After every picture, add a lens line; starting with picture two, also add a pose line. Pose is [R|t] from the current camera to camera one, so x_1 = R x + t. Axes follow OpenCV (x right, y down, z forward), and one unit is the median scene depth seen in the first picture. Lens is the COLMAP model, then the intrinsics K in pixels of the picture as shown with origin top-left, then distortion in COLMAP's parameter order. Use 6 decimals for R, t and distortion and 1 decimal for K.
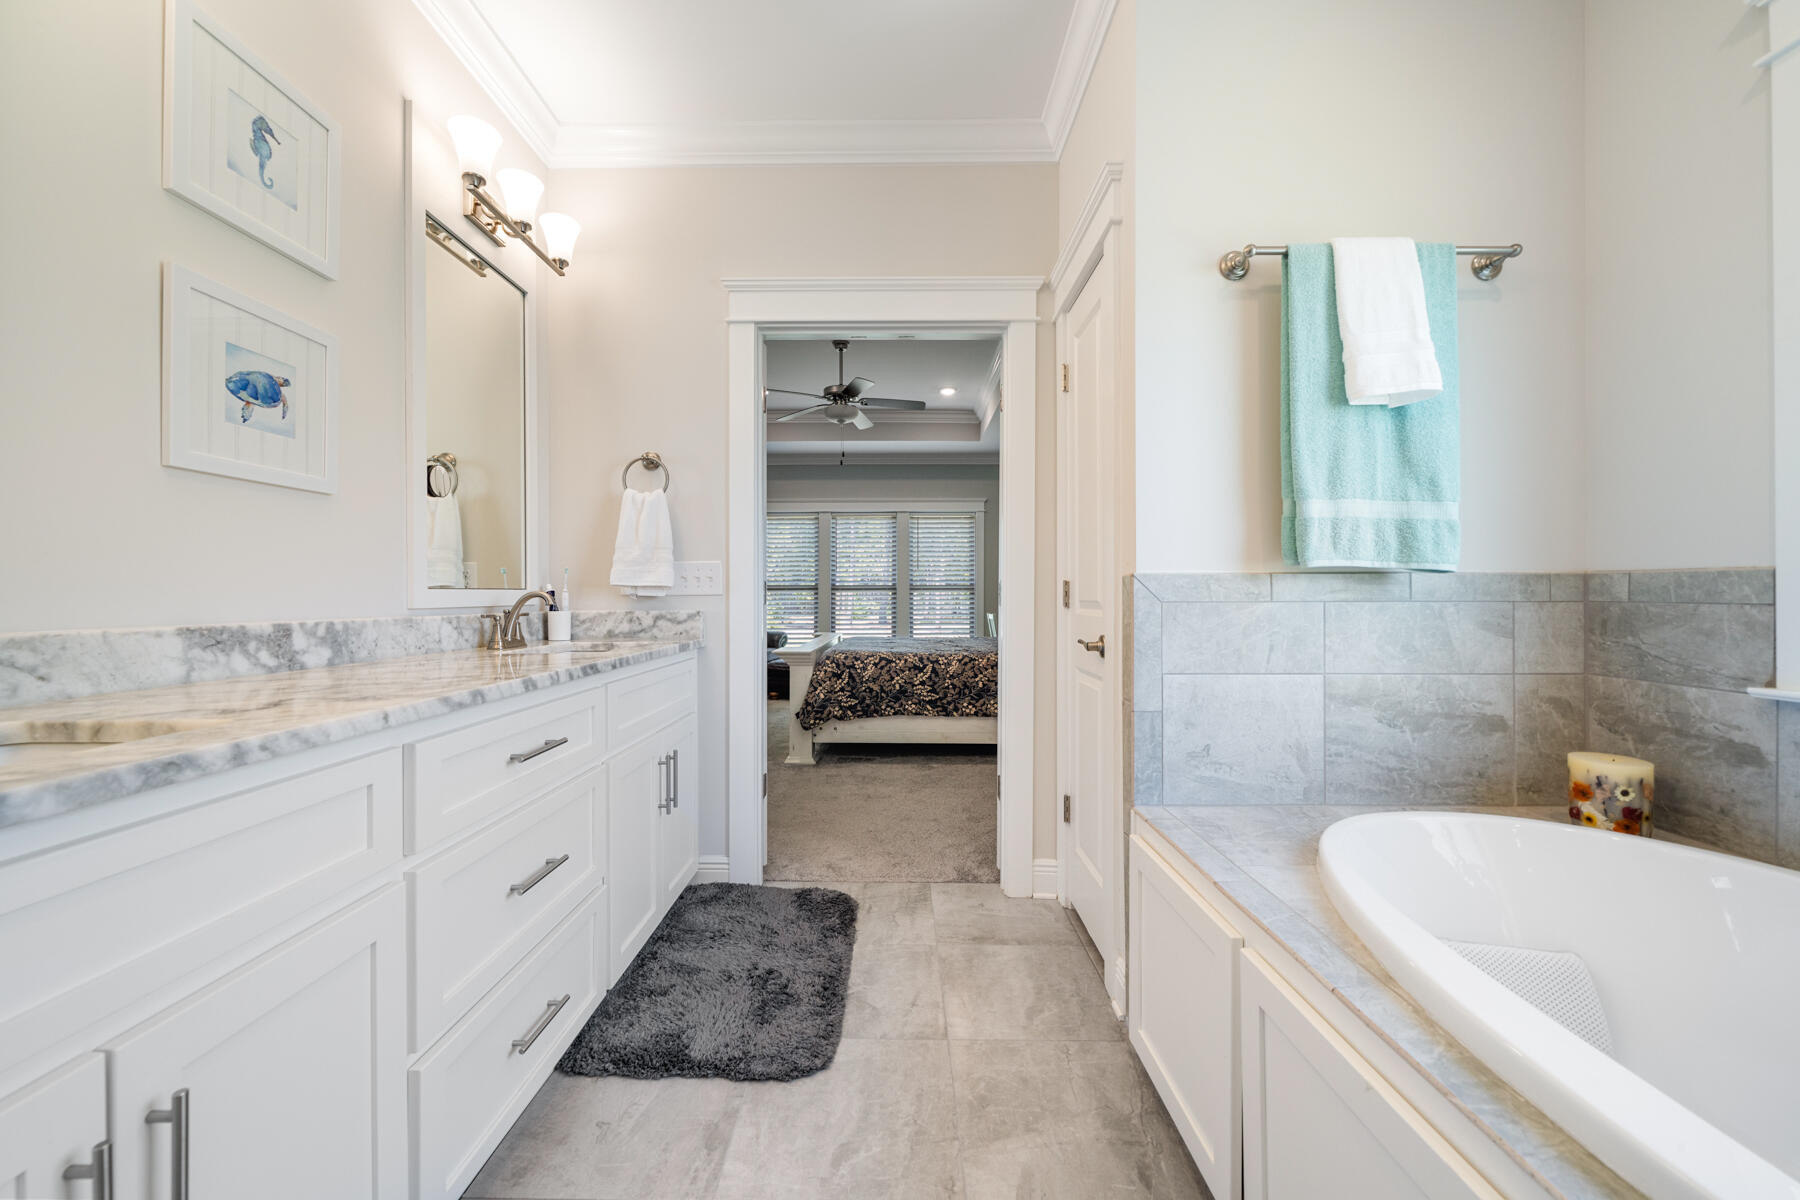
lens RADIAL K [[702.2, 0, 894.7], [0, 702.2, 593.9], [0, 0, 1]] dist [-0.000273, -0.000277]
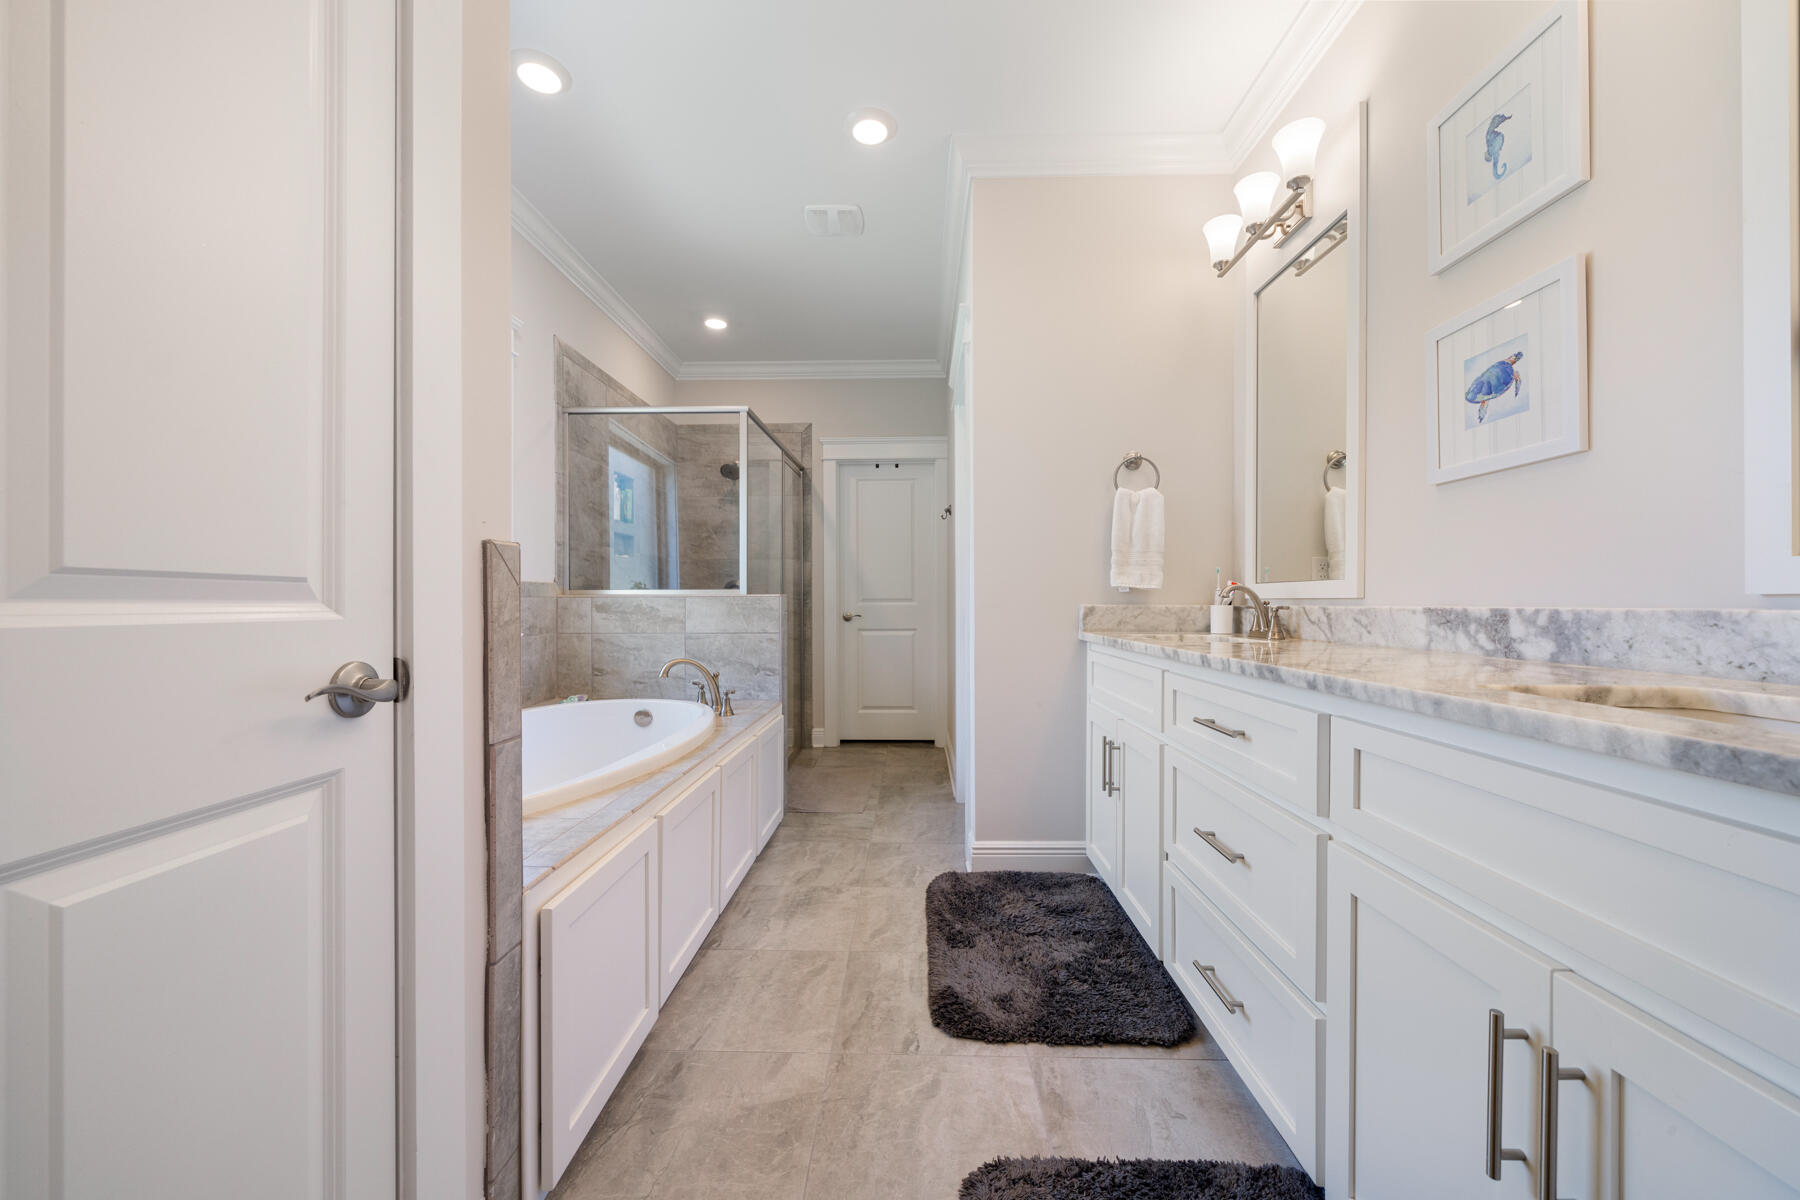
lens RADIAL K [[702.2, 0, 904.3], [0, 702.2, 602.8], [0, 0, 1]] dist [-0.000273, -0.000277]
pose [[-0.999925, 0.002126, 0.012076, -0.041920], [0.002083, 0.999991, -0.003571, 0.033885], [-0.012083, -0.003545, -0.999921, 1.891836]]
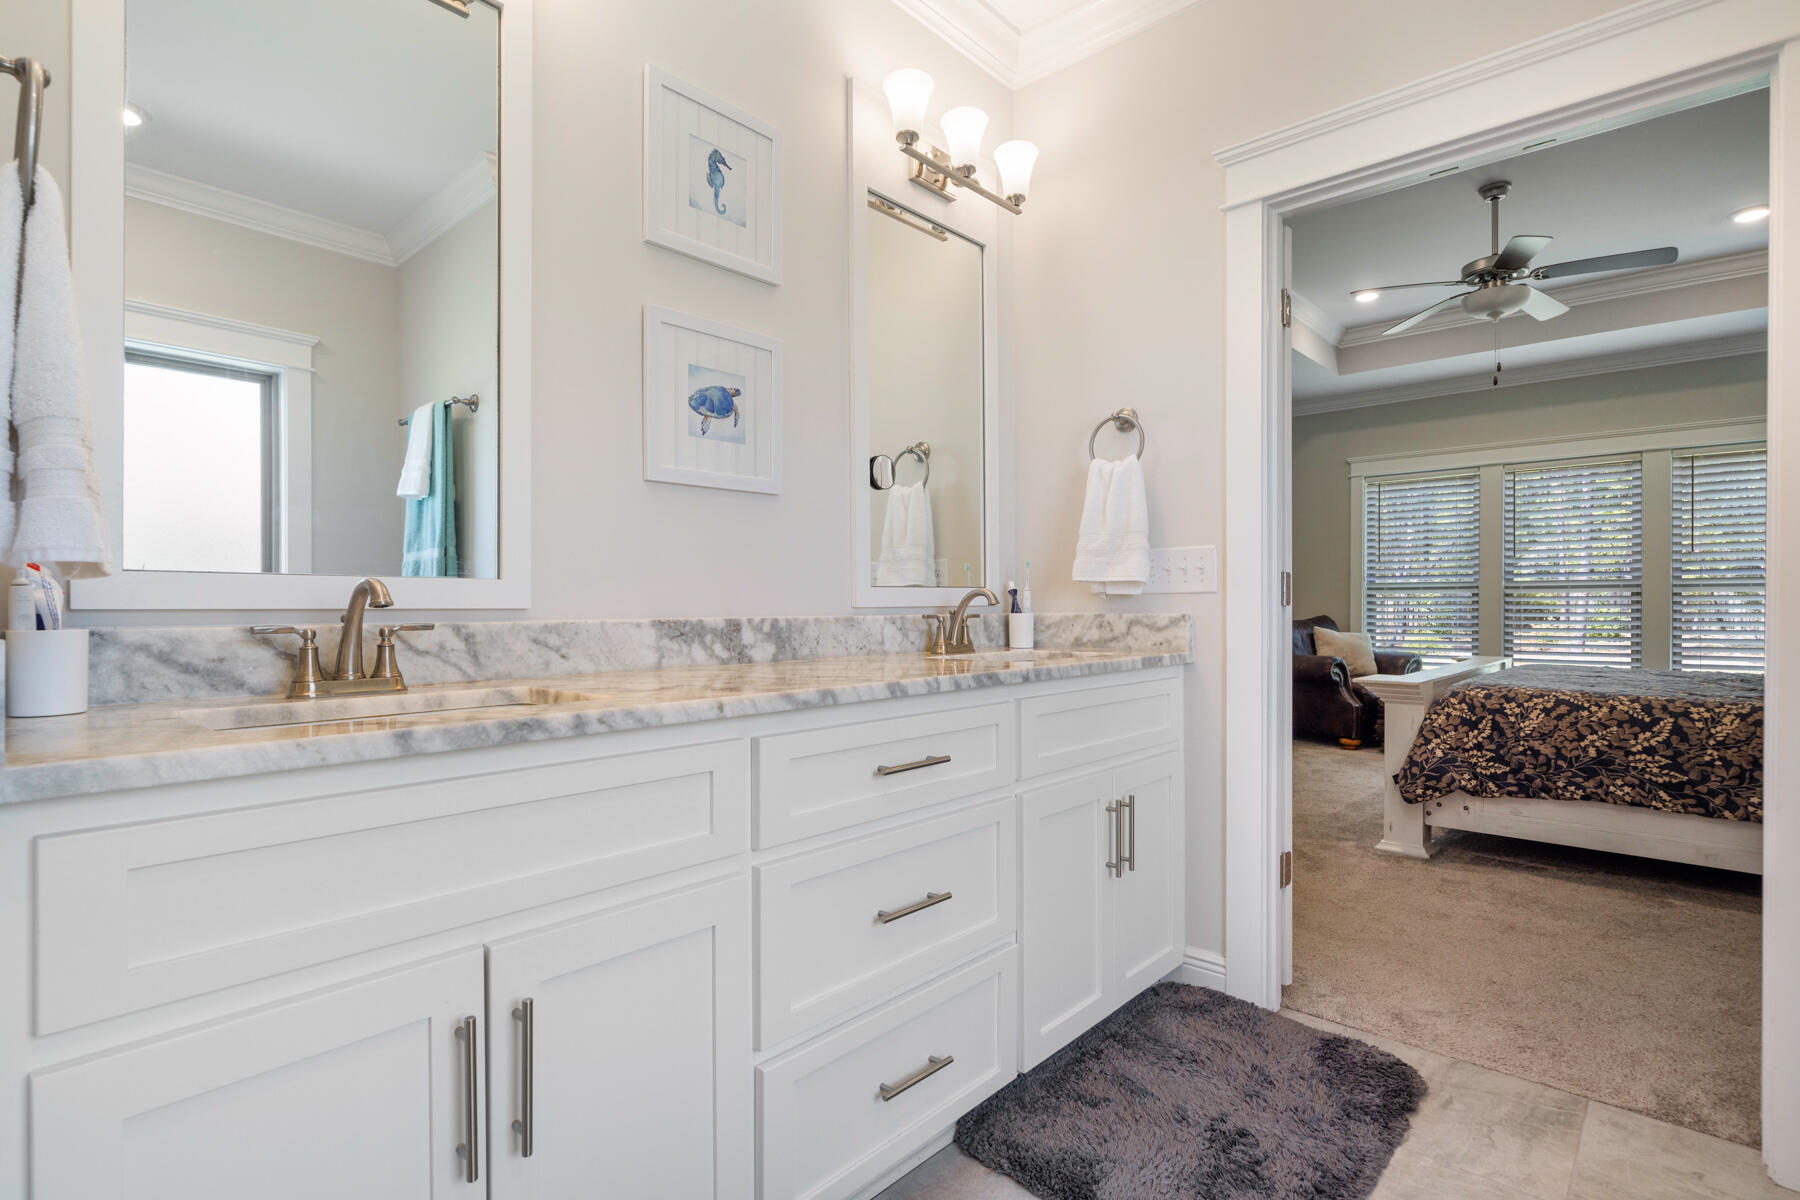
lens RADIAL K [[902.4, 0, 853.2], [0, 902.4, 605.1], [0, 0, 1]] dist [0.003858, 0.000039]
pose [[0.733343, 0.000752, -0.679858, 0.185481], [0.003469, 0.999982, 0.004848, 0.014395], [0.679850, -0.005914, 0.733328, 0.110112]]
